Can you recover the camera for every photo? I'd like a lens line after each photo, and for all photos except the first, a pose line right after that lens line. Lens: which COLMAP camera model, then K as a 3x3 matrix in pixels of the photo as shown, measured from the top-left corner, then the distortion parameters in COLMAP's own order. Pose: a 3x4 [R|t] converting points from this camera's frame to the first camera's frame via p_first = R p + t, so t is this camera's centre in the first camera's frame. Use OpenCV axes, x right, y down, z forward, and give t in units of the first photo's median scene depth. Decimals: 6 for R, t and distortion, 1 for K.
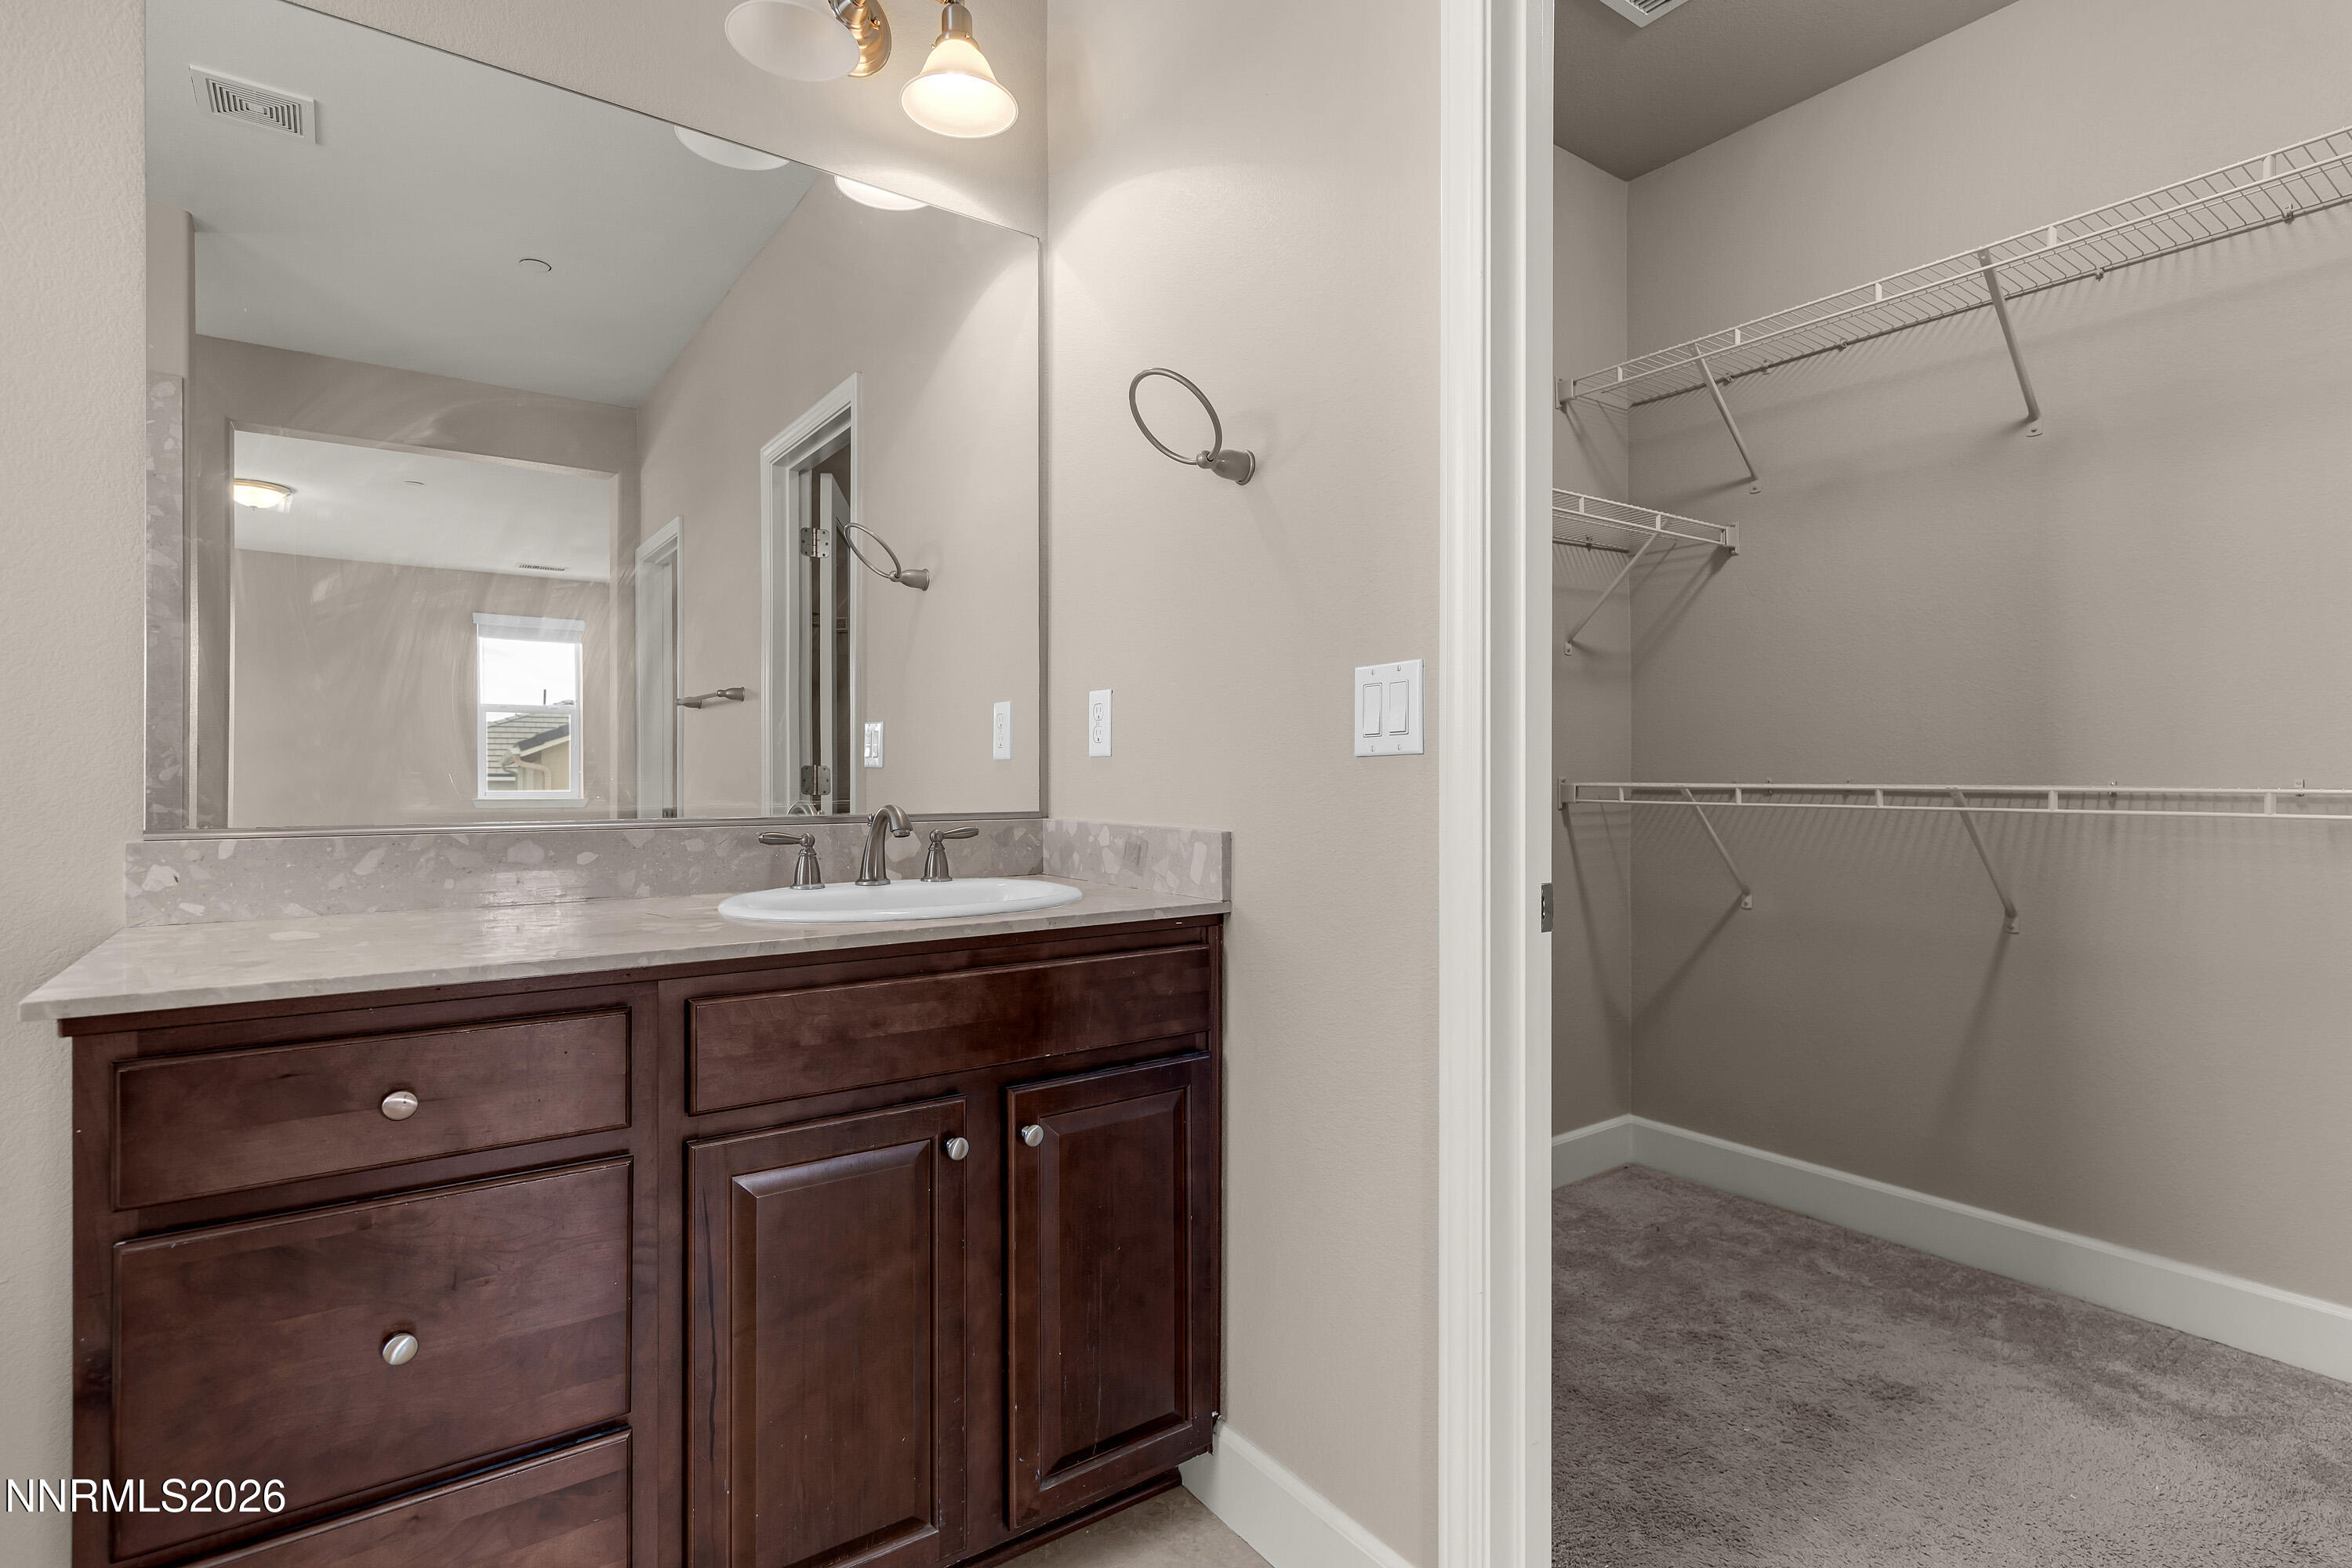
lens RADIAL K [[1138.6, 0, 1192.1], [0, 1138.6, 783.5], [0, 0, 1]] dist [0.005421, -0.001548]
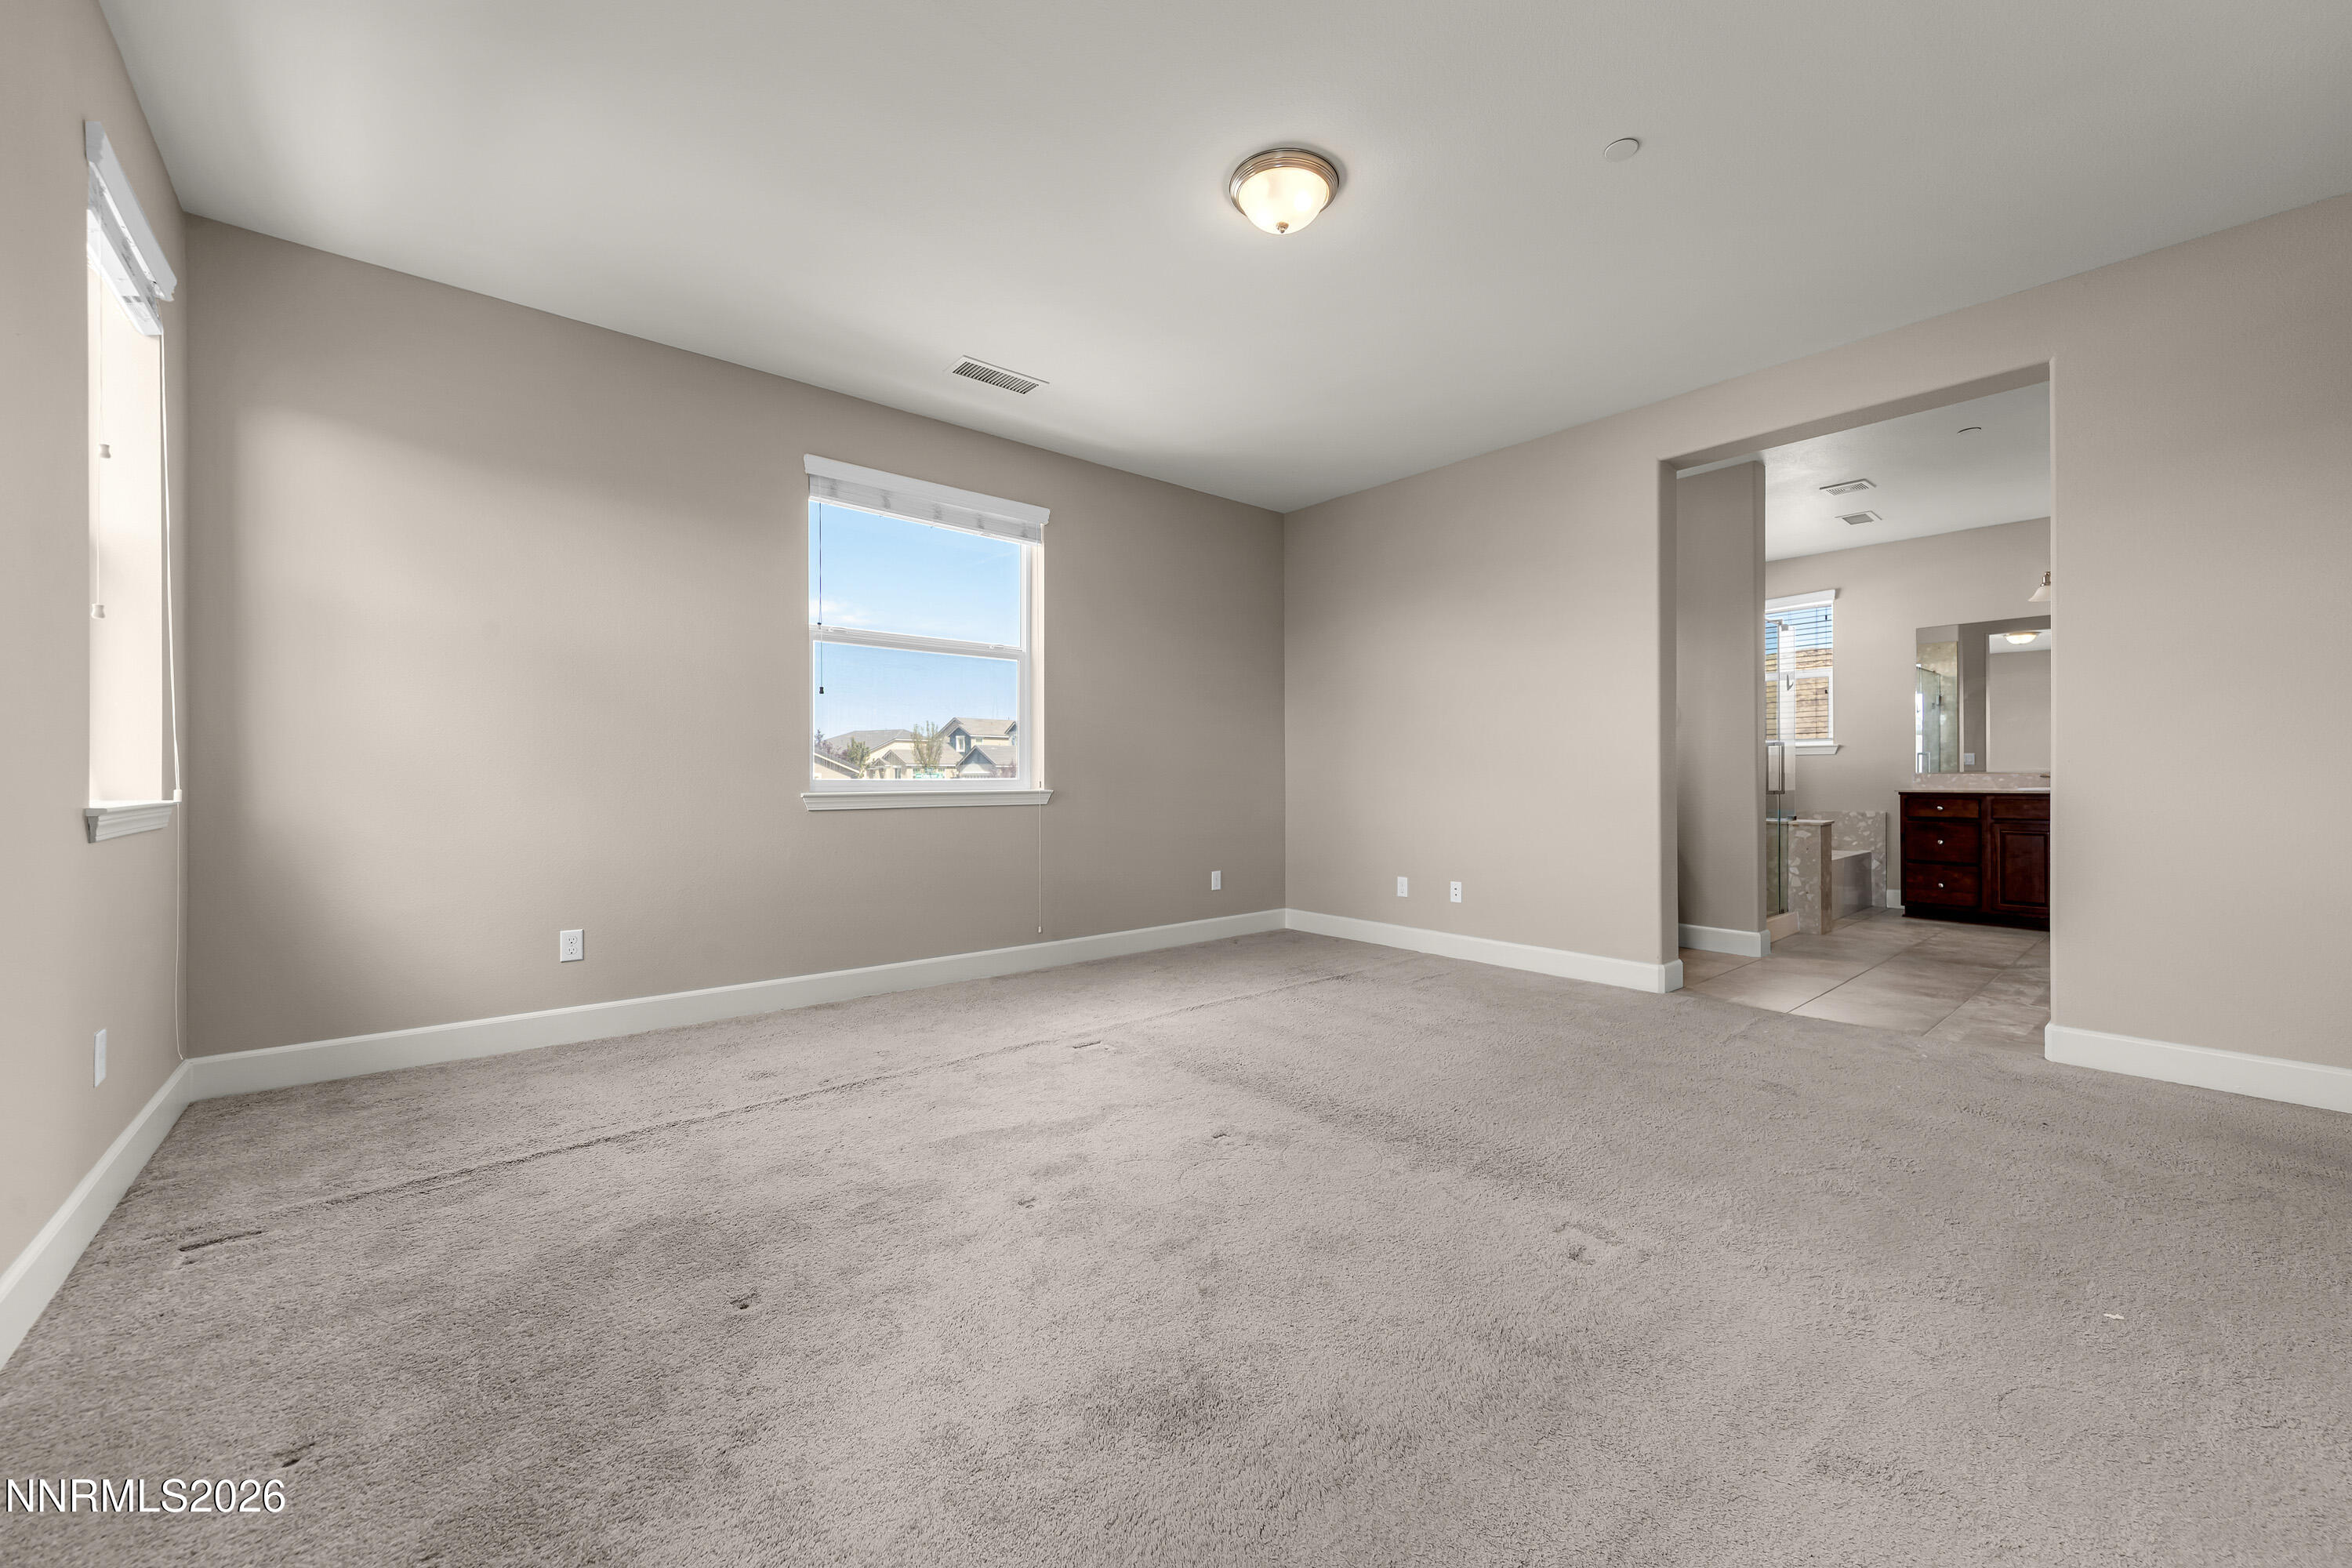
lens RADIAL K [[908.2, 0, 1199.5], [0, 908.2, 780.4], [0, 0, 1]] dist [0.003815, 0.000505]
pose [[0.076463, 0.001916, -0.997071, 3.215896], [0.000396, 0.999998, 0.001952, 0.064623], [0.997072, -0.000544, 0.076462, -2.817533]]
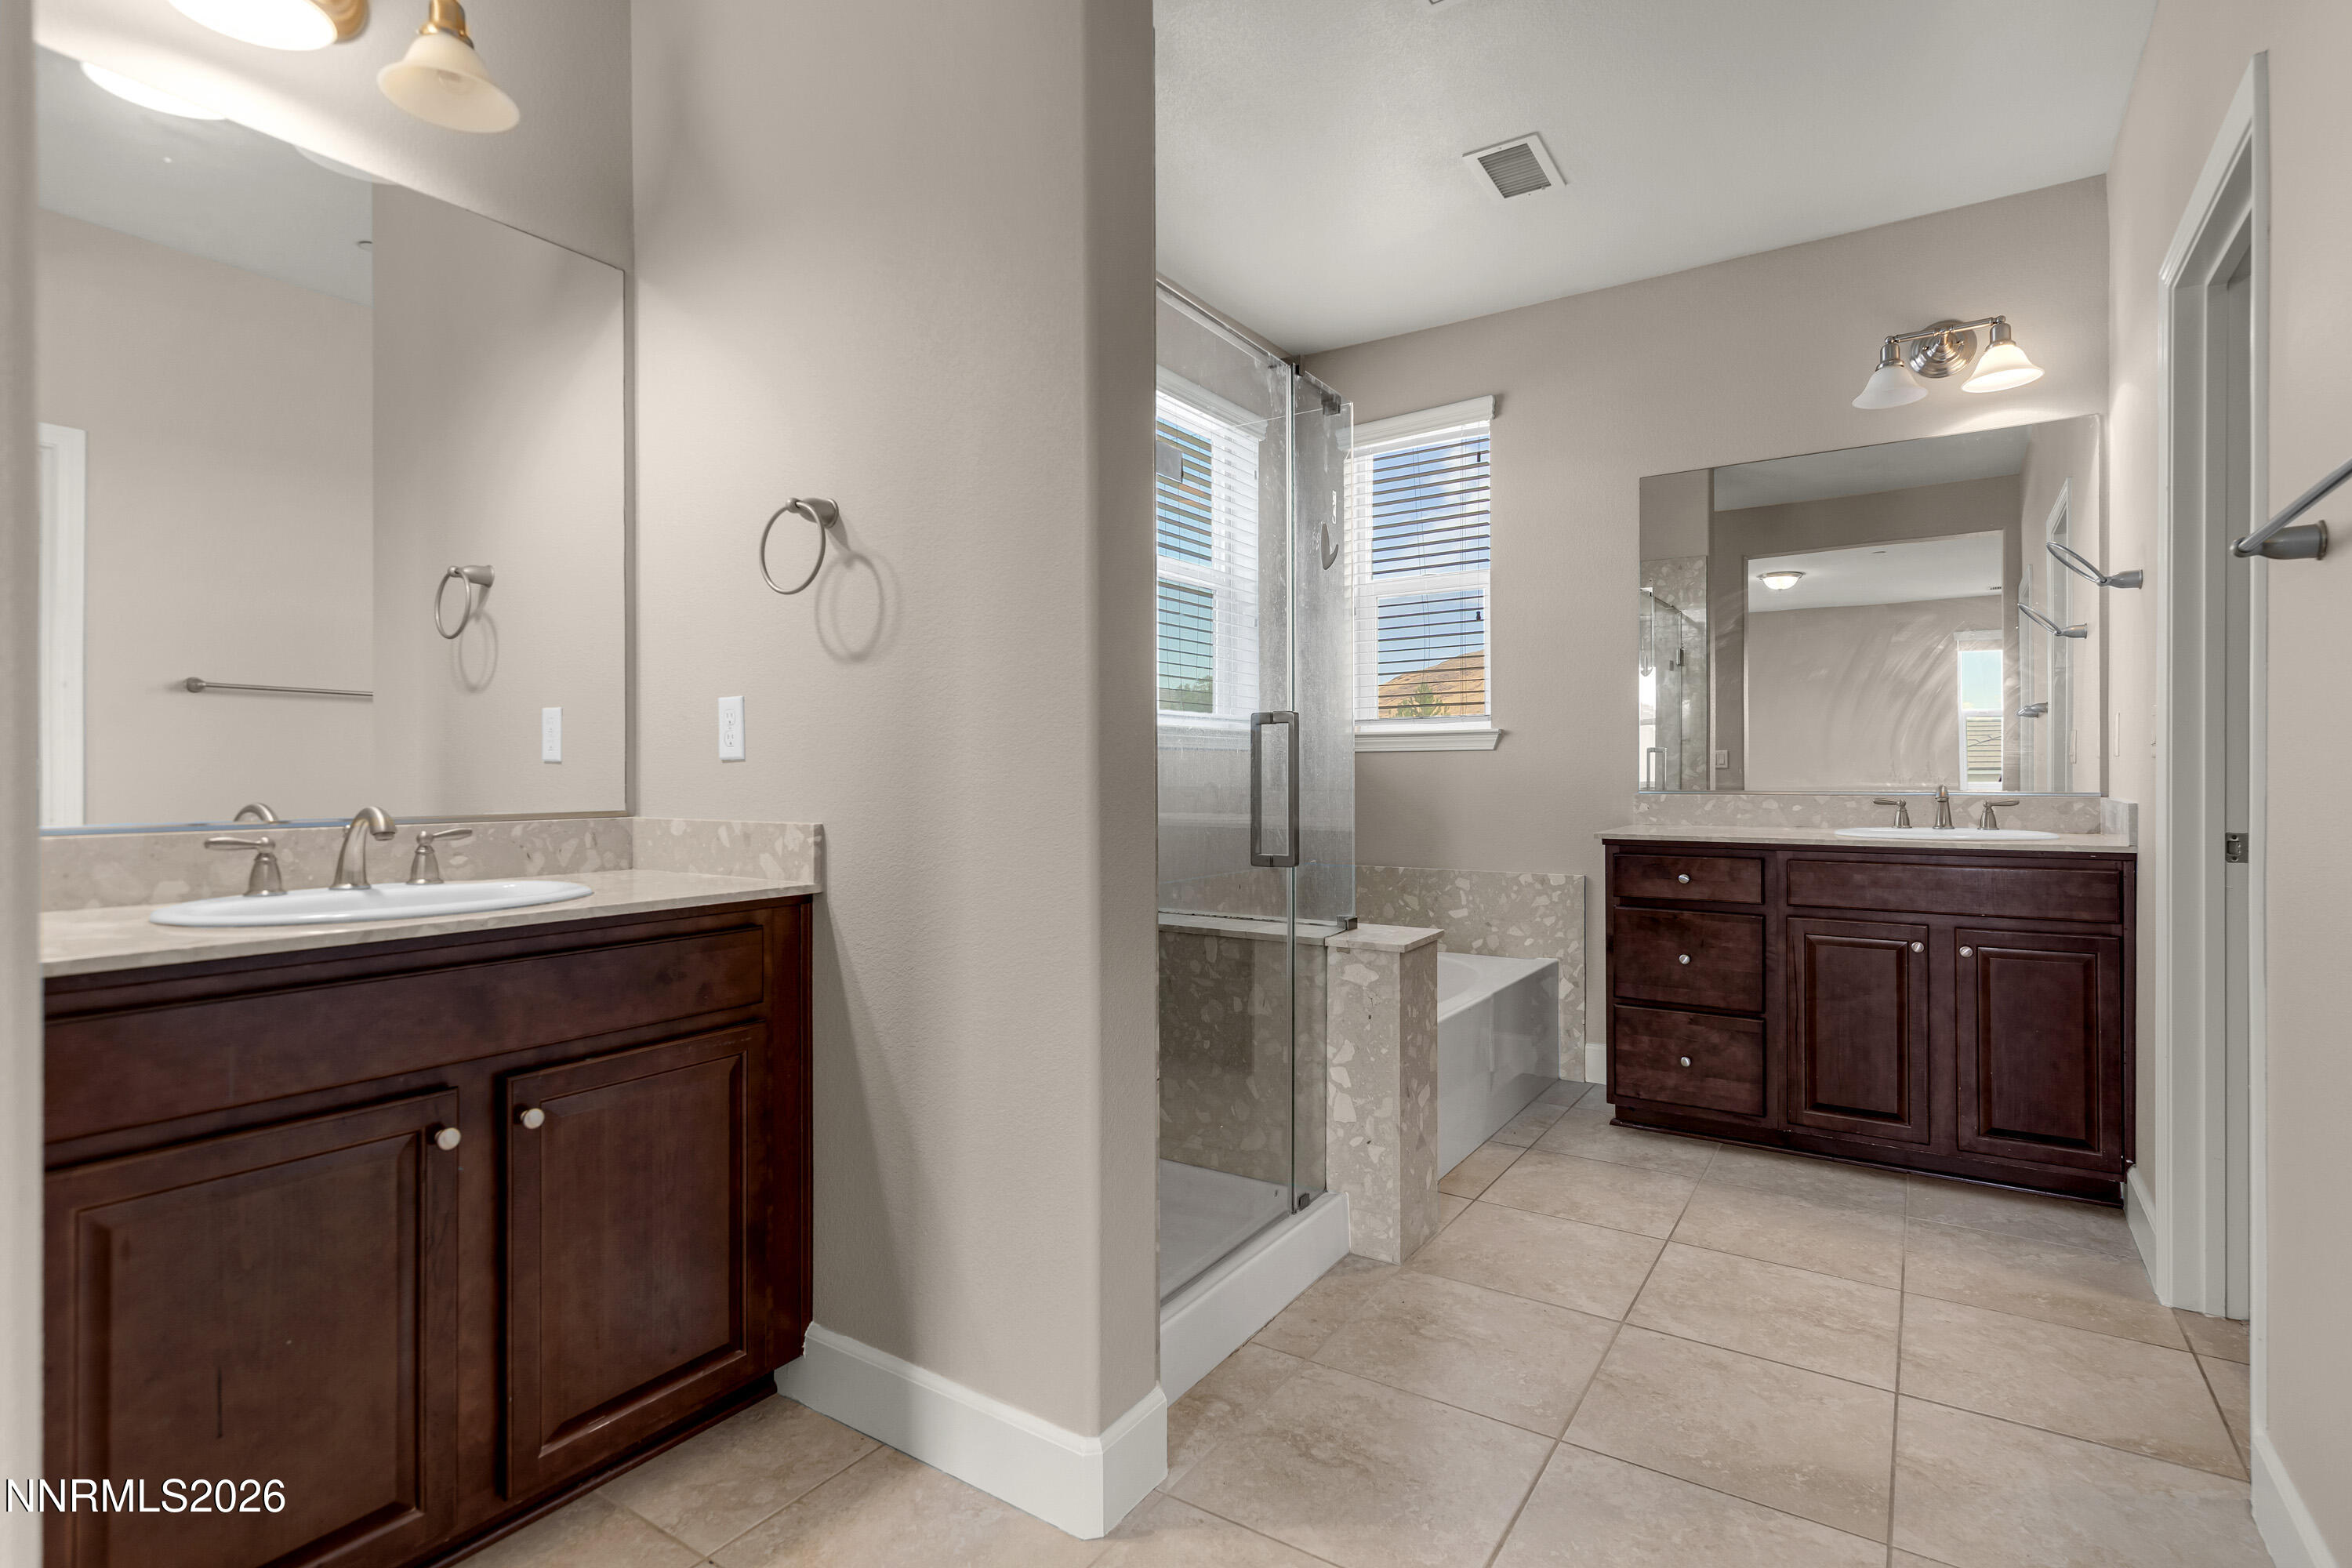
lens RADIAL K [[1138.6, 0, 1187.0], [0, 1138.6, 780.6], [0, 0, 1]] dist [0.005421, -0.001548]
pose [[0.345148, 0.004428, -0.938538, 1.182229], [-0.000872, 0.999990, 0.004398, 0.004101], [0.938548, -0.000699, 0.345148, -0.901209]]
